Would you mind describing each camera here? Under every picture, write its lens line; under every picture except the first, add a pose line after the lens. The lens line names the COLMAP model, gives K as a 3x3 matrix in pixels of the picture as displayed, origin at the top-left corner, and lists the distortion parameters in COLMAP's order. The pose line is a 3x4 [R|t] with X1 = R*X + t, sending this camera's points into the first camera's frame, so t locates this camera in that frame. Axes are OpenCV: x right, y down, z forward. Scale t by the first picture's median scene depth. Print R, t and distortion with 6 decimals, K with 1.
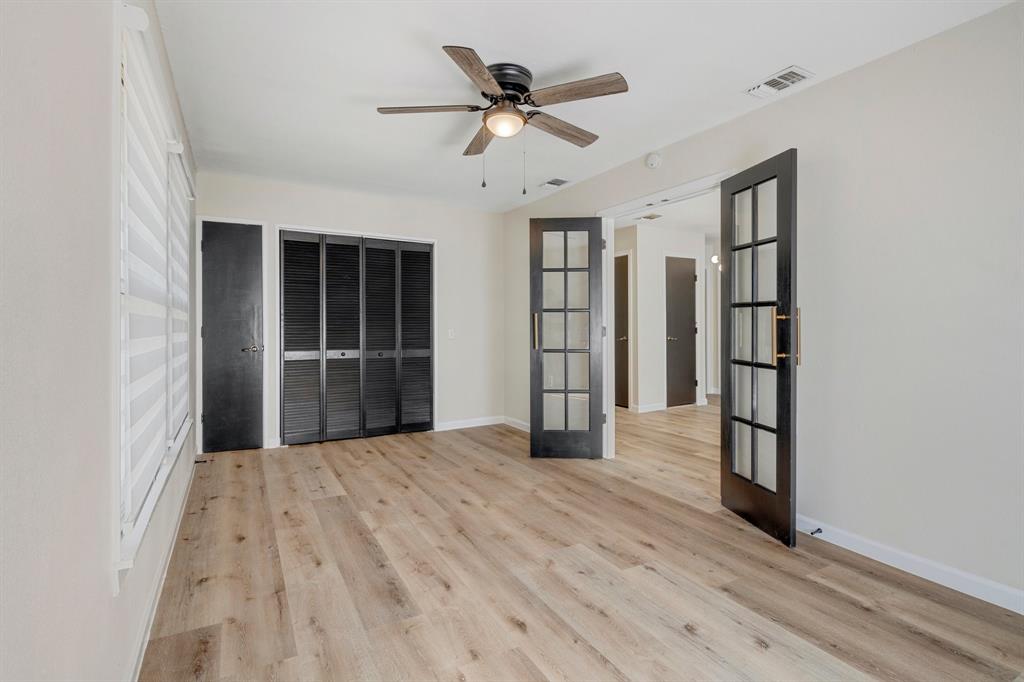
lens RADIAL K [[486.4, 0, 507.1], [0, 486.4, 335.6], [0, 0, 1]] dist [0.000803, 0.000017]
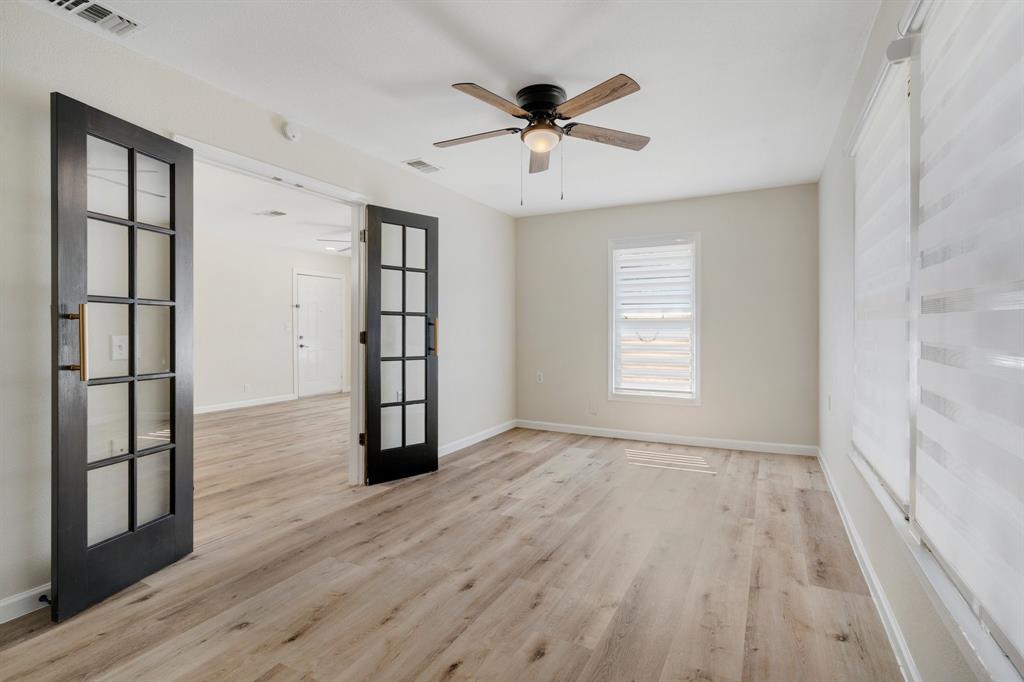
lens RADIAL K [[486.4, 0, 513.5], [0, 486.4, 333.8], [0, 0, 1]] dist [0.000803, 0.000017]
pose [[-0.544951, -0.005893, 0.838447, -0.797083], [0.018346, 0.999652, 0.018950, -0.029106], [-0.838267, 0.025709, -0.544653, 1.501893]]
